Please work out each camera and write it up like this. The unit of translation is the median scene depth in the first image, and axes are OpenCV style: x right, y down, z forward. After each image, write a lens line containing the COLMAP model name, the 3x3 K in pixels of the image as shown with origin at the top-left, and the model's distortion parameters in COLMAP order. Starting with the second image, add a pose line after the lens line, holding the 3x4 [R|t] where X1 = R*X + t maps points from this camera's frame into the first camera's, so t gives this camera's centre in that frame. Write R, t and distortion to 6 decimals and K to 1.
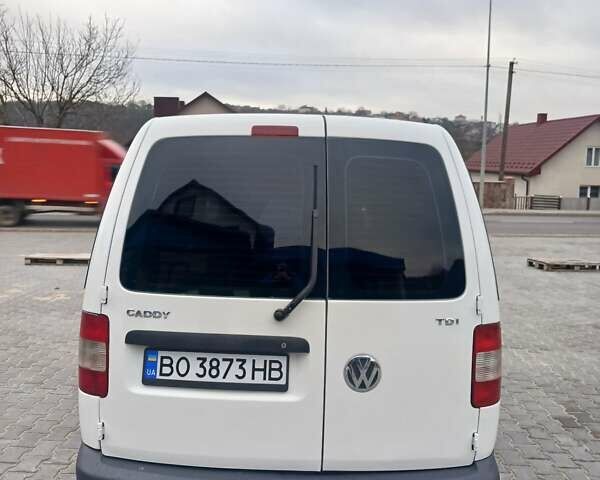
lens RADIAL K [[633.5, 0, 286.5], [0, 633.5, 232.9], [0, 0, 1]] dist [0.177255, -0.570034]
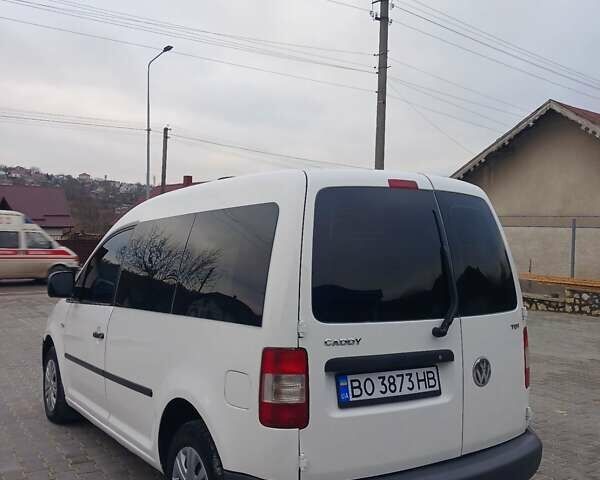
lens RADIAL K [[633.5, 0, 286.5], [0, 633.5, 232.9], [0, 0, 1]] dist [0.177255, -0.570034]
pose [[0.834794, -0.005735, 0.550532, -0.913581], [0.055341, 0.995755, -0.073544, 0.012409], [-0.547773, 0.091861, 0.831568, 0.109056]]
